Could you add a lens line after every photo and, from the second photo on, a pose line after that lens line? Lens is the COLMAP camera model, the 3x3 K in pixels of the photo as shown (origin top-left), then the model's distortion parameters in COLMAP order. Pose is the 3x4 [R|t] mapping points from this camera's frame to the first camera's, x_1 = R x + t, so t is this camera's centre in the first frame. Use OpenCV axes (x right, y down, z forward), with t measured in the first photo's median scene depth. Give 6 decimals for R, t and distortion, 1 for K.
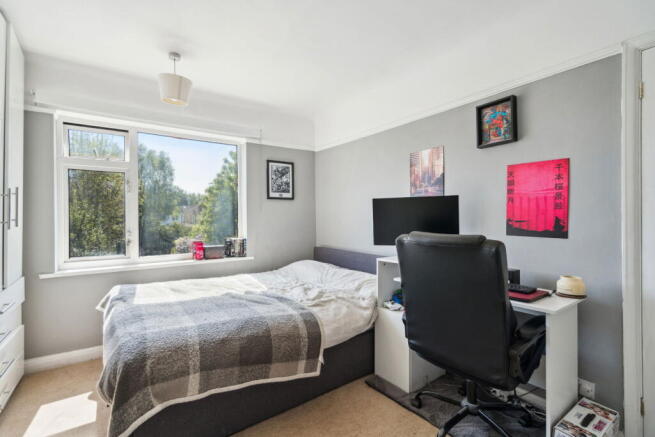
lens RADIAL K [[300.6, 0, 327.9], [0, 300.6, 216.4], [0, 0, 1]] dist [0.003568, 0.000970]
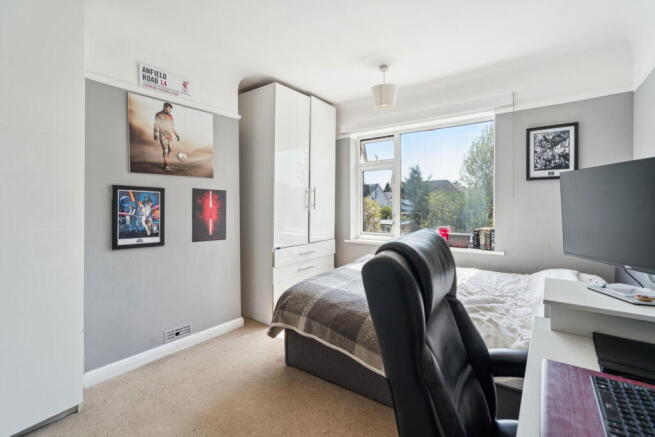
lens RADIAL K [[300.6, 0, 322.3], [0, 300.6, 208.3], [0, 0, 1]] dist [0.003568, 0.000970]
pose [[0.306445, 0.015576, -0.951761, 0.386815], [0.000354, 0.999864, 0.016477, 0.000544], [0.951888, -0.005386, 0.306397, 0.285653]]
